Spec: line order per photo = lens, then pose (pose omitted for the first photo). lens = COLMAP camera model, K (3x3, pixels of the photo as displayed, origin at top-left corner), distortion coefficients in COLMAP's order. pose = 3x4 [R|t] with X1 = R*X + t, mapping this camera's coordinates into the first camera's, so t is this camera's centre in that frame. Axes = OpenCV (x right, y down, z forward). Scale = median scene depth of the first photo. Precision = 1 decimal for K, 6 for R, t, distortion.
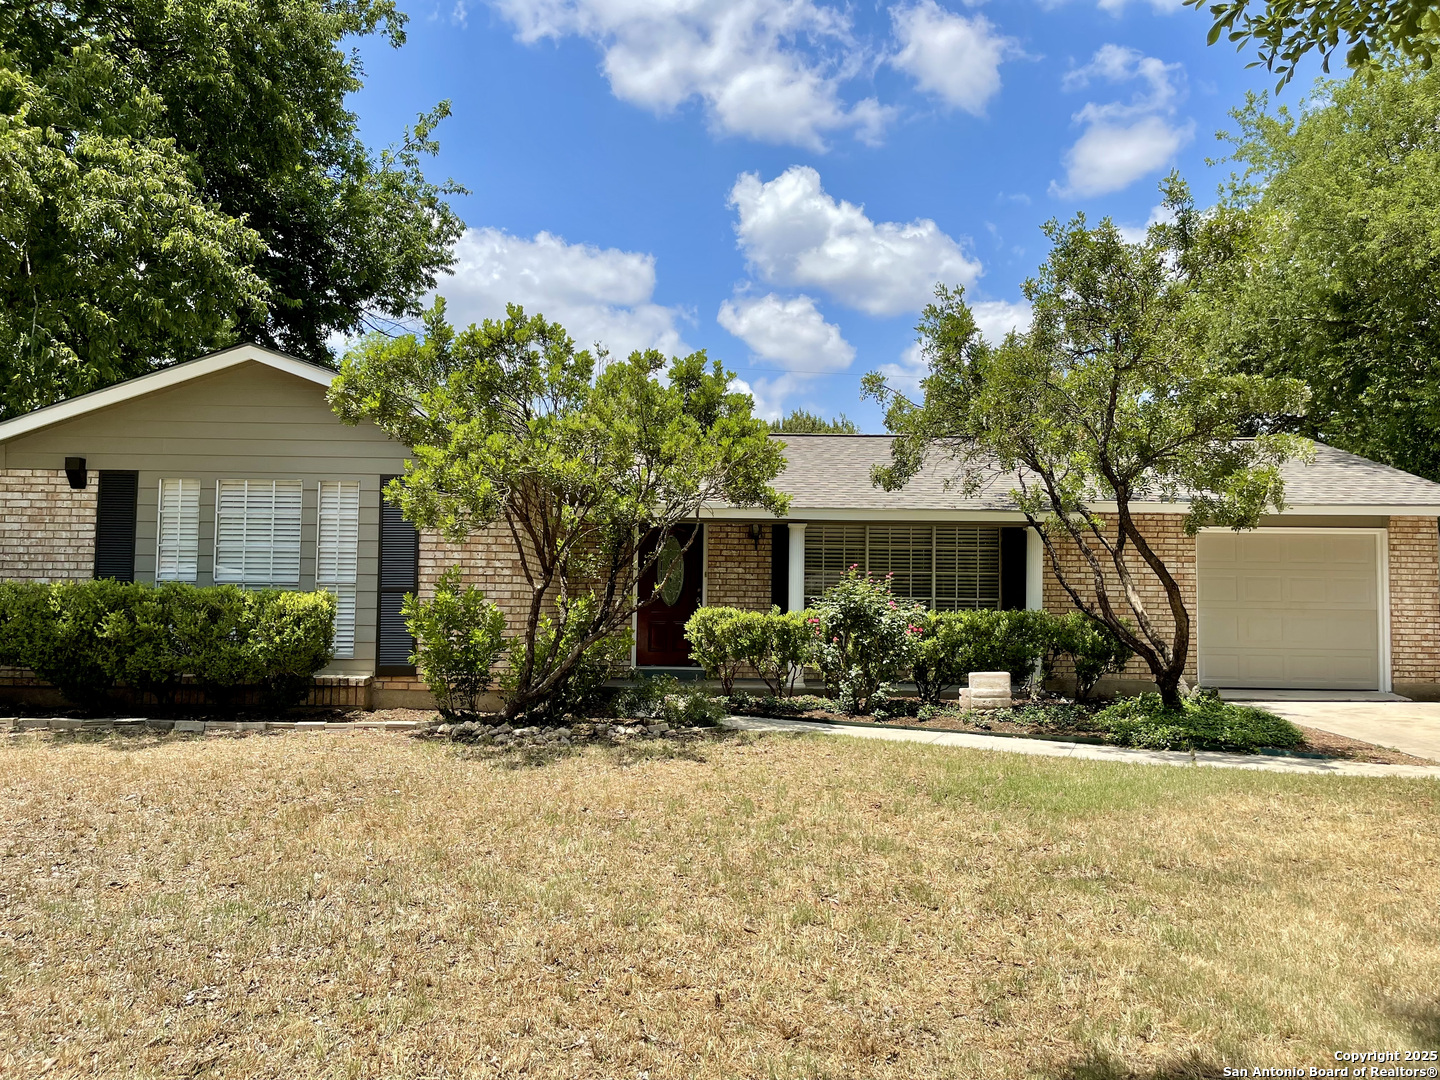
lens RADIAL K [[1086.7, 0, 717.8], [0, 1086.7, 537.0], [0, 0, 1]] dist [0.056942, 0.000764]
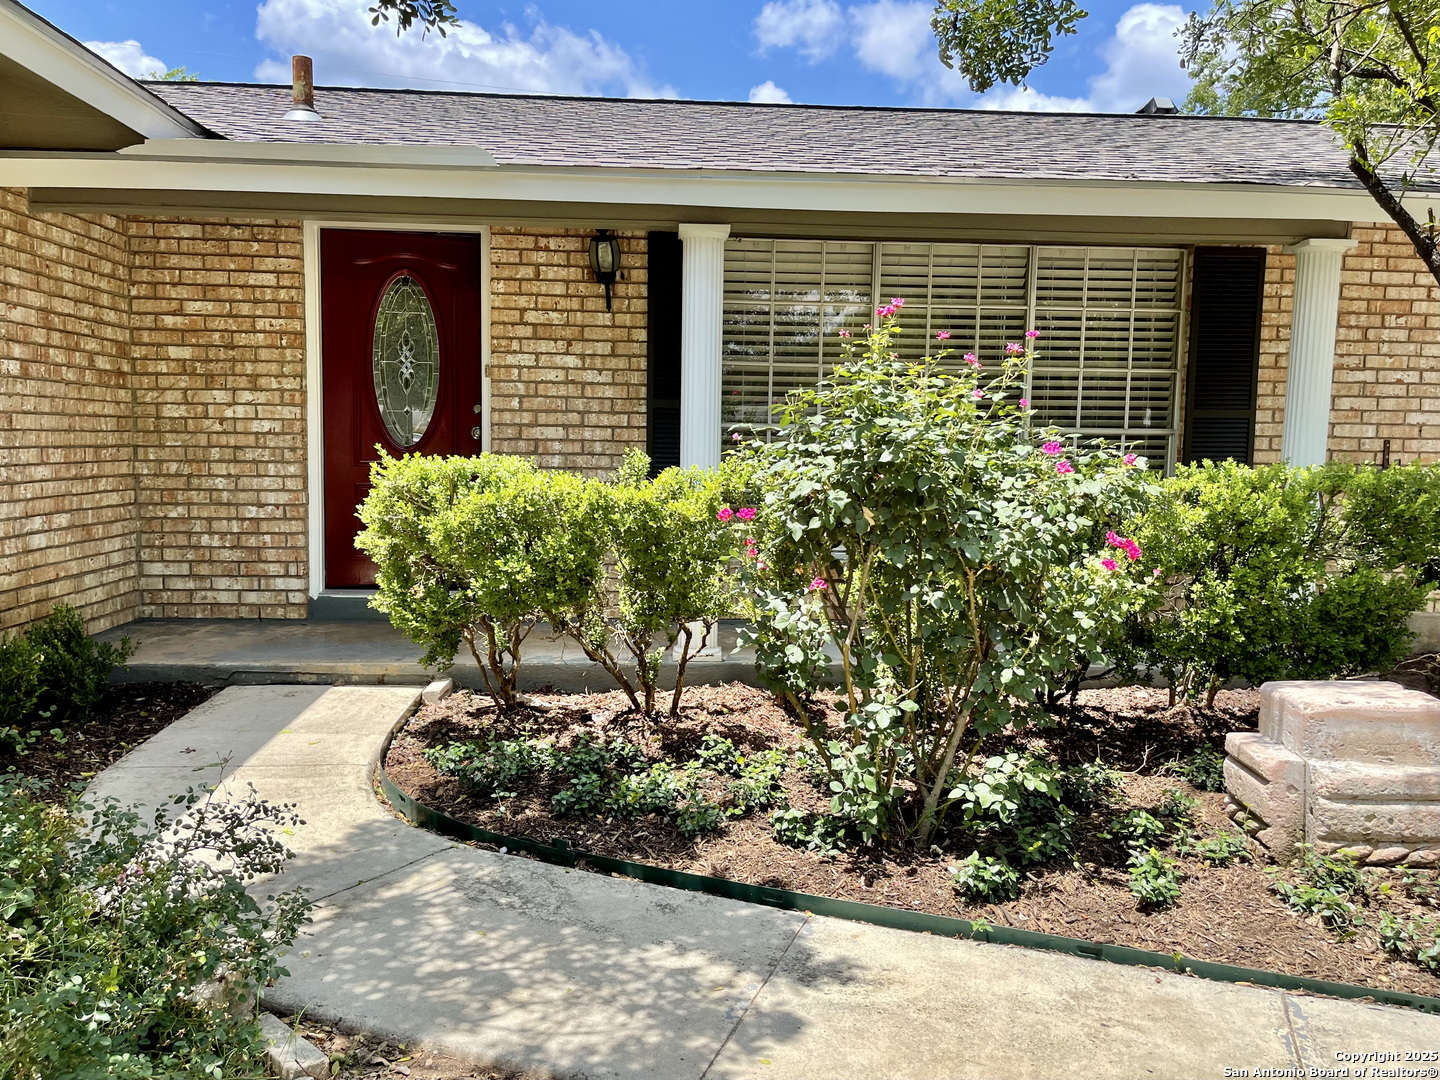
lens RADIAL K [[1086.7, 0, 716.6], [0, 1086.7, 542.6], [0, 0, 1]] dist [0.056942, 0.000764]
pose [[0.998685, -0.001710, 0.051234, 0.061451], [-0.006414, 0.987422, 0.157979, 0.037194], [-0.050860, -0.158100, 0.986112, 0.652168]]
